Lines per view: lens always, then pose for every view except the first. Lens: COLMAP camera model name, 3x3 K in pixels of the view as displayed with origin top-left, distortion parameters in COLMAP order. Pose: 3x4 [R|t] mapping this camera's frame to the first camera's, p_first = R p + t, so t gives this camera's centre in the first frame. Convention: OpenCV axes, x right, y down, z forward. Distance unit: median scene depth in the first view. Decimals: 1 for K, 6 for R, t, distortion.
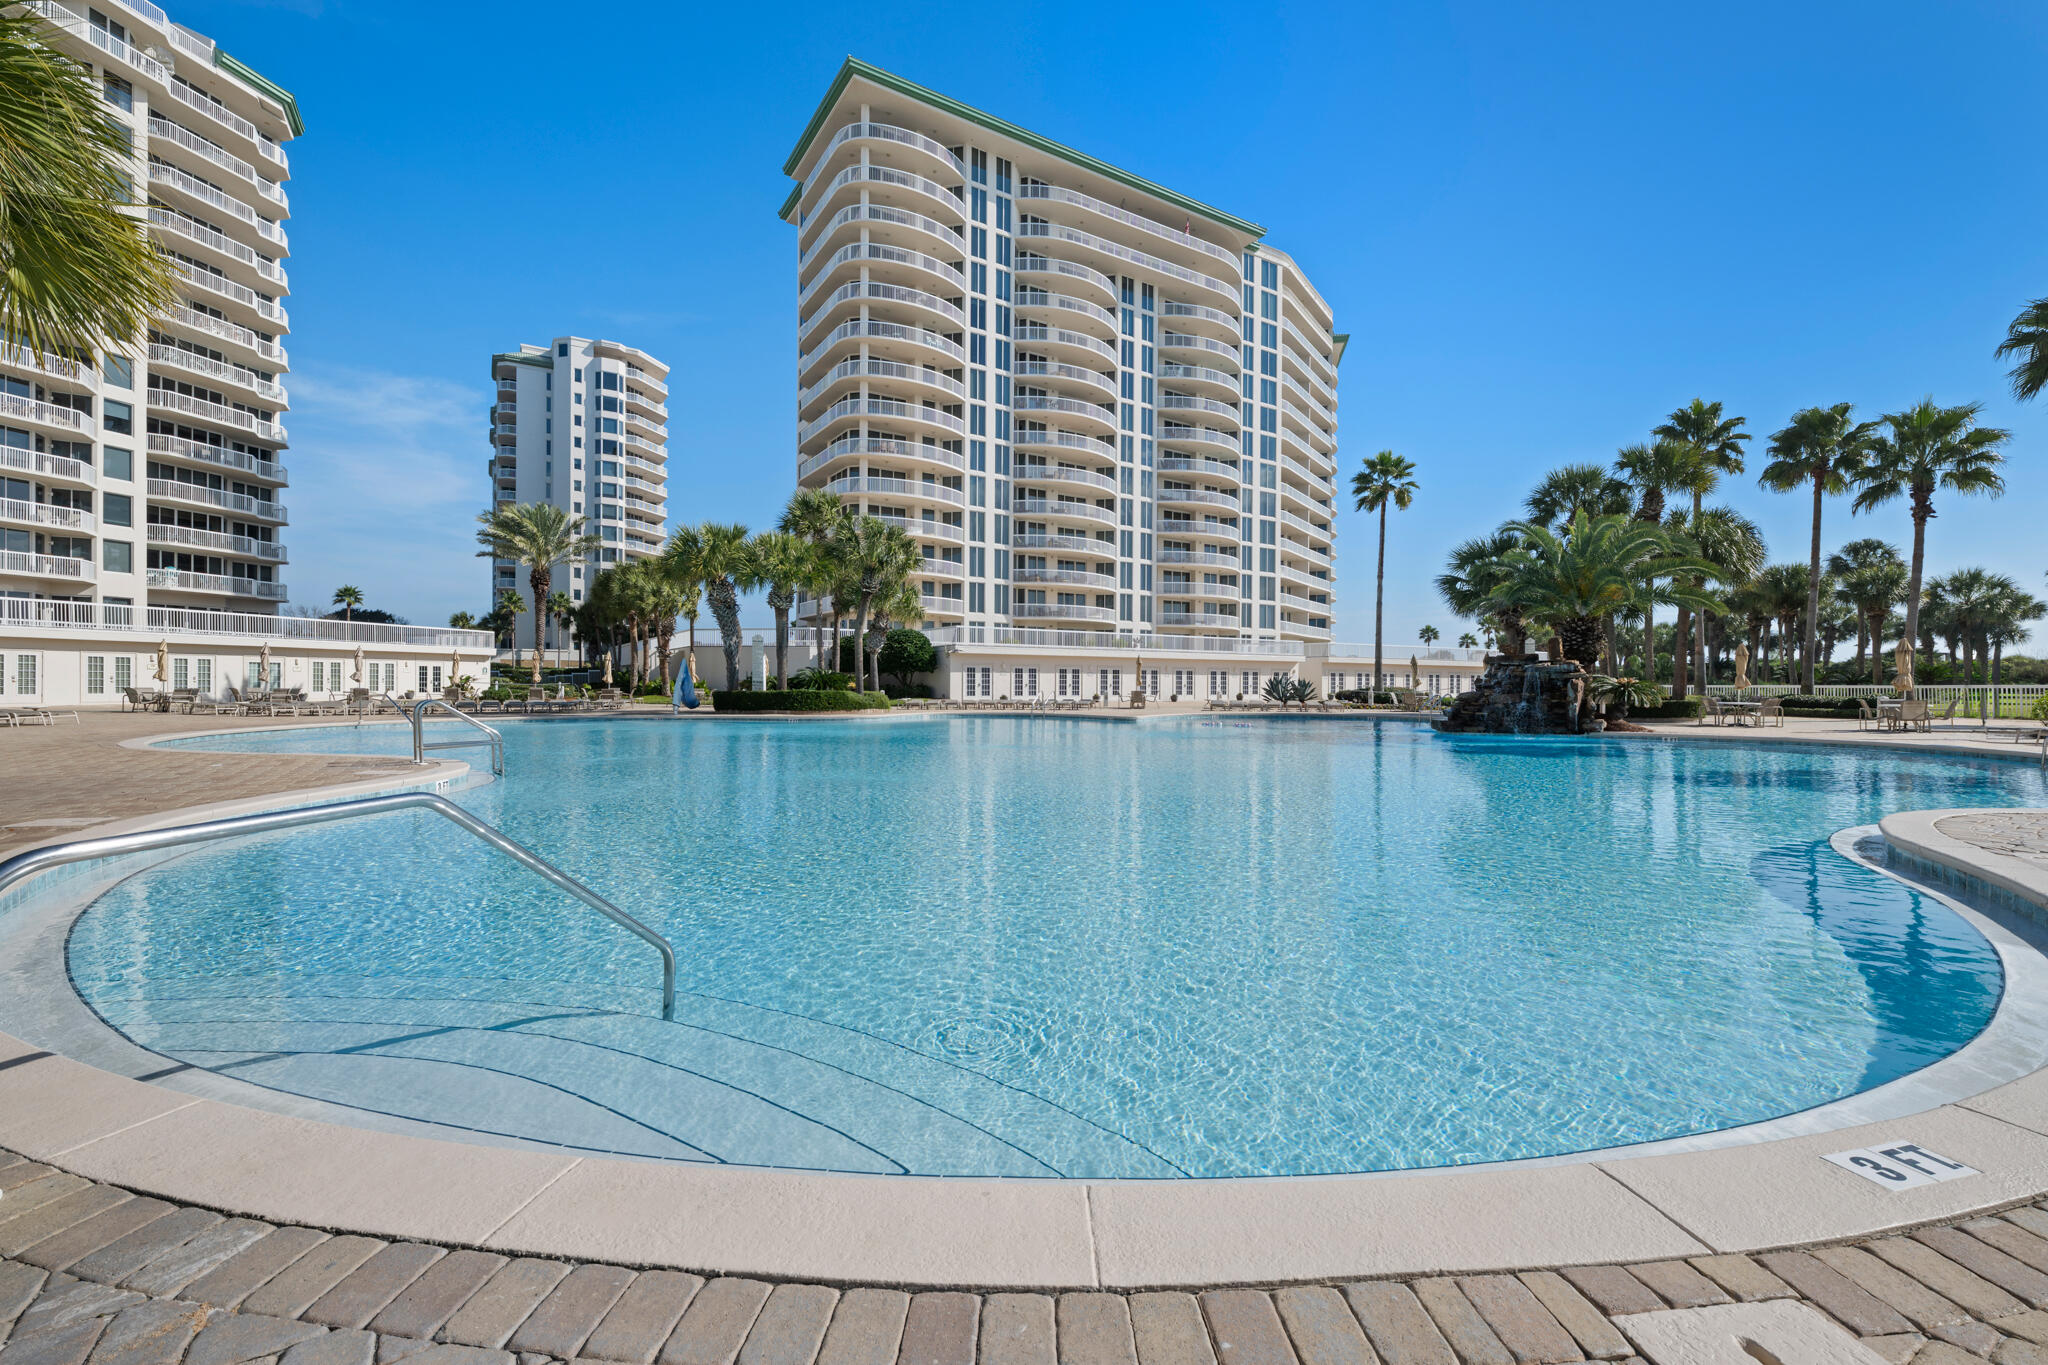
lens RADIAL K [[889.1, 0, 1030.4], [0, 889.1, 683.5], [0, 0, 1]] dist [-0.000763, -0.000100]
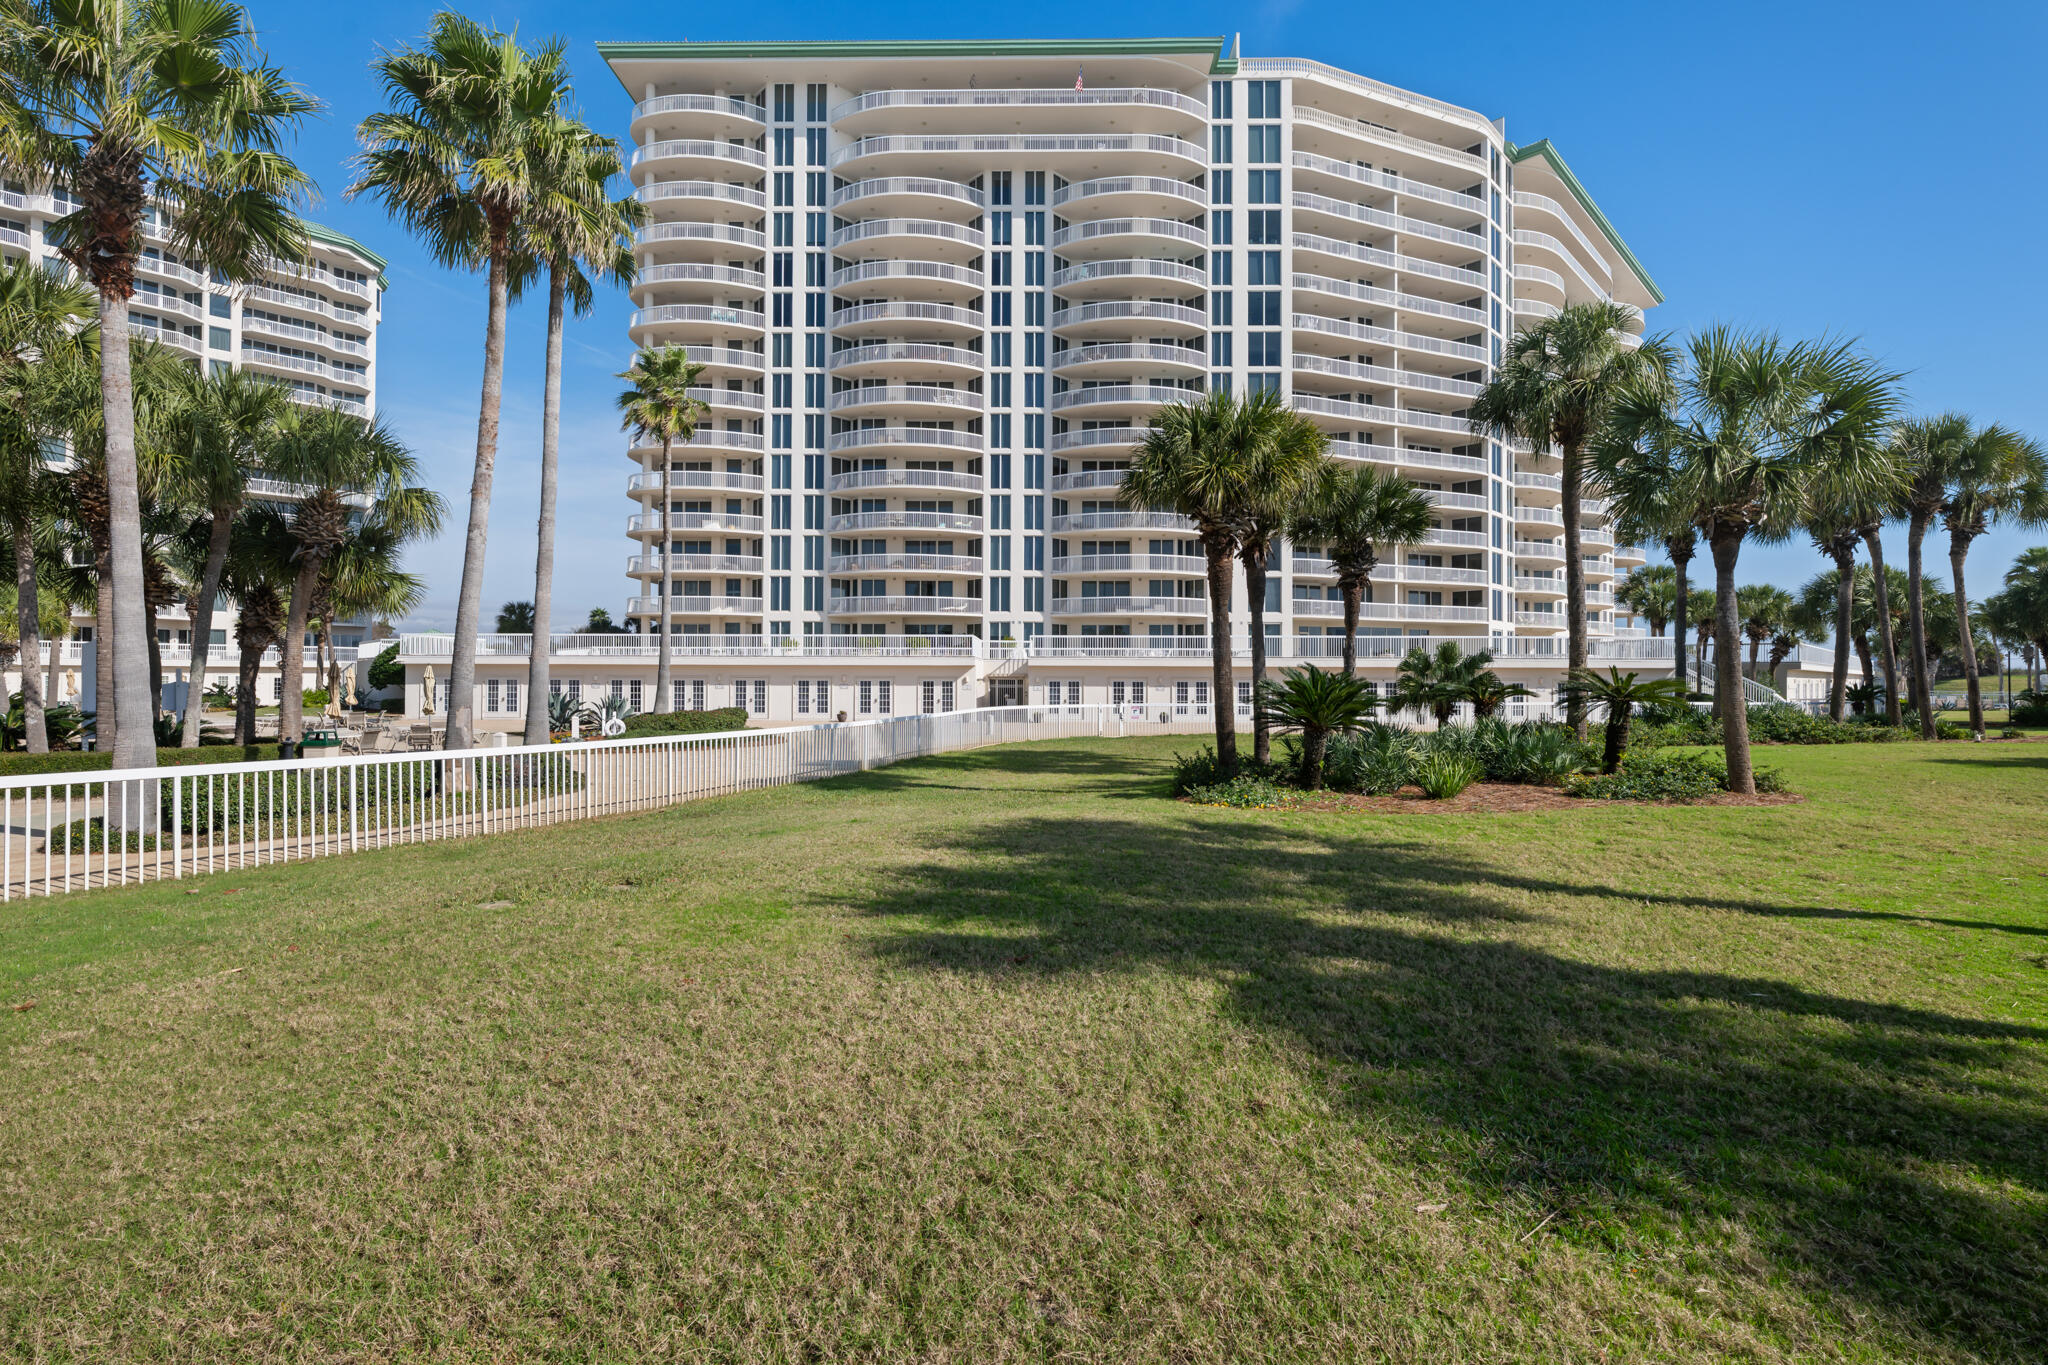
lens RADIAL K [[889.1, 0, 1038.2], [0, 889.1, 673.4], [0, 0, 1]] dist [-0.000763, -0.000100]
pose [[0.823155, -0.011757, -0.567695, 0.457041], [-0.001324, 0.999743, -0.022624, 0.000417], [0.567816, 0.019375, 0.822928, 0.307359]]
